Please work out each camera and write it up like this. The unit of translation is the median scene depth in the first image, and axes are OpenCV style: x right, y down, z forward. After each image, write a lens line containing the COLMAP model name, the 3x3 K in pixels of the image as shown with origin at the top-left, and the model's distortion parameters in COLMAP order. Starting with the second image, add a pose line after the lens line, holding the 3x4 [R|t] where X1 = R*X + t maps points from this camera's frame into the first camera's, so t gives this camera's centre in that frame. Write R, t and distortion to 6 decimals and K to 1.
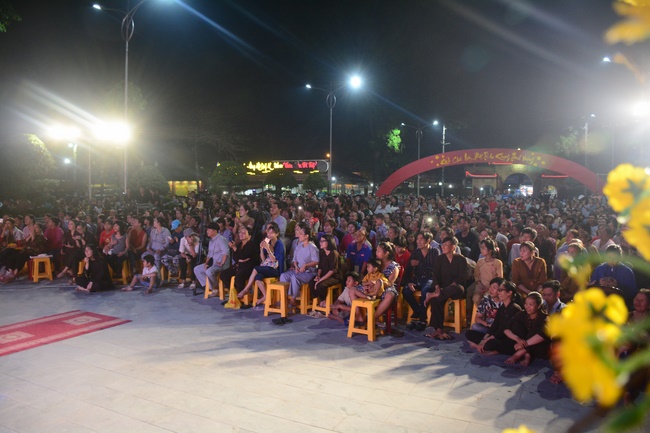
lens RADIAL K [[514.5, 0, 325.0], [0, 514.5, 214.8], [0, 0, 1]] dist [-0.102191, 0.009366]
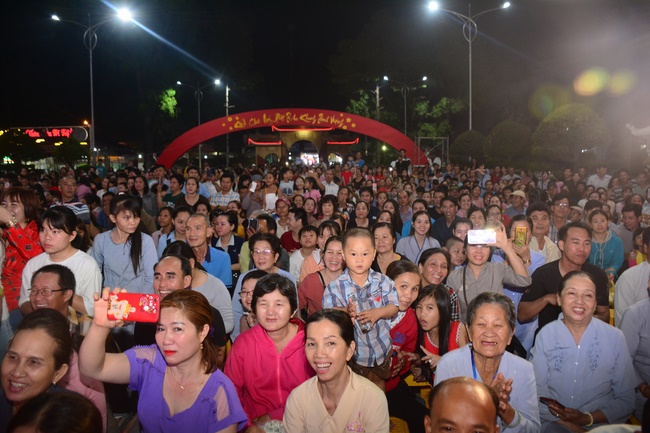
lens RADIAL K [[514.5, 0, 325.8], [0, 514.5, 213.8], [0, 0, 1]] dist [-0.102191, 0.009366]
pose [[0.900744, -0.063053, 0.429750, -0.002641], [0.039480, 0.997197, 0.063560, -0.004709], [-0.432553, -0.040284, 0.900708, 0.126768]]
